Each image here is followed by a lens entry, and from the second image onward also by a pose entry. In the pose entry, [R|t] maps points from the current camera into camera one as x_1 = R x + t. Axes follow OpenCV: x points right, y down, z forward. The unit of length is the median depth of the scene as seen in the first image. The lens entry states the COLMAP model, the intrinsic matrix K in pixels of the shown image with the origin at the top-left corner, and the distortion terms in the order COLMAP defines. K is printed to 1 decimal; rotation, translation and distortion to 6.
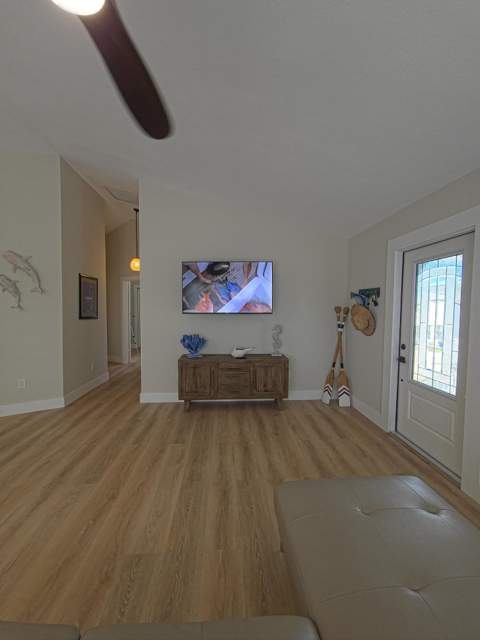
lens RADIAL K [[262.3, 0, 241.6], [0, 262.3, 320.7], [0, 0, 1]] dist [0.000494, 0.000124]
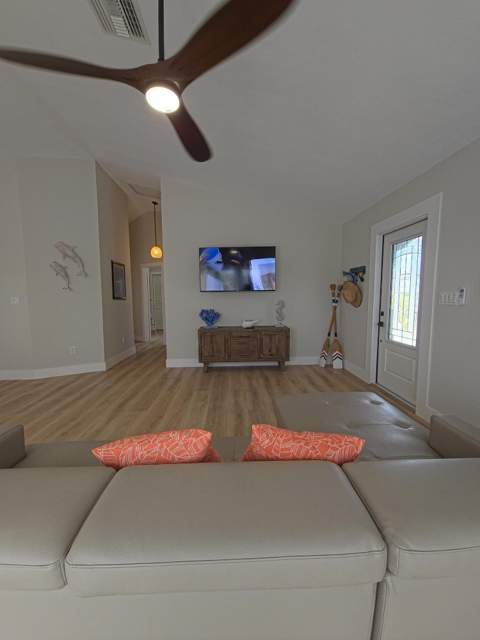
lens RADIAL K [[262.3, 0, 241.6], [0, 262.3, 320.7], [0, 0, 1]] dist [0.000494, 0.000124]
pose [[0.999427, -0.014010, -0.030797, -0.002059], [0.015429, 0.998807, 0.046340, 0.055447], [0.030111, -0.046789, 0.998451, -0.208575]]
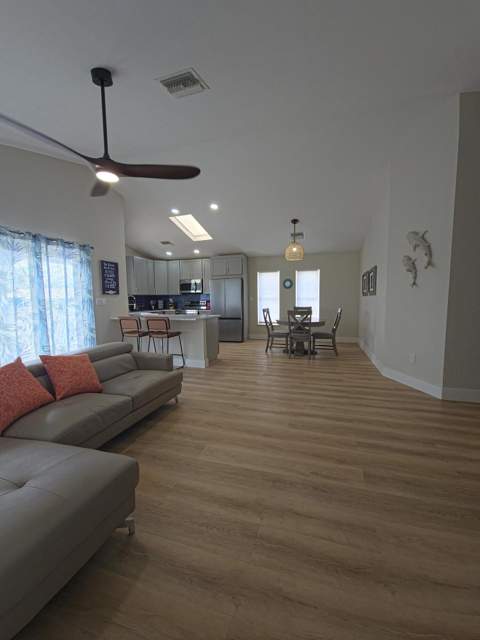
lens RADIAL K [[262.3, 0, 241.6], [0, 262.3, 320.7], [0, 0, 1]] dist [0.000494, 0.000124]
pose [[-0.364273, 0.070726, -0.928603, 0.366158], [-0.036486, 0.995263, 0.090116, 0.021606], [0.930577, 0.066708, -0.359966, 0.736810]]
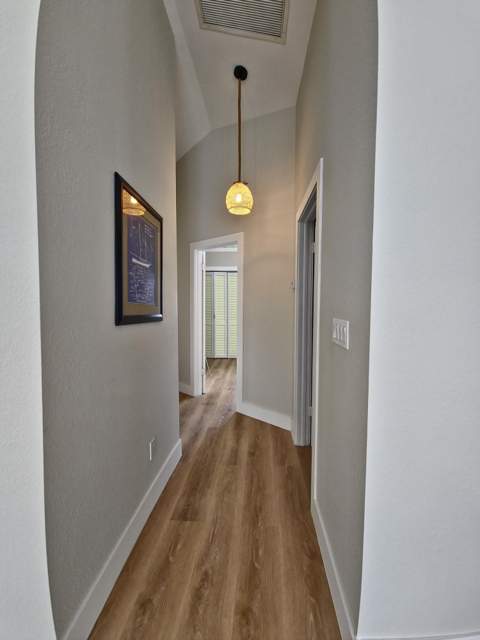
lens RADIAL K [[262.3, 0, 241.6], [0, 262.3, 320.7], [0, 0, 1]] dist [0.000494, 0.000124]
pose [[0.988987, 0.004916, -0.147922, -0.507320], [-0.002099, 0.999814, 0.019190, -0.020620], [0.147988, -0.018668, 0.988813, 0.852719]]
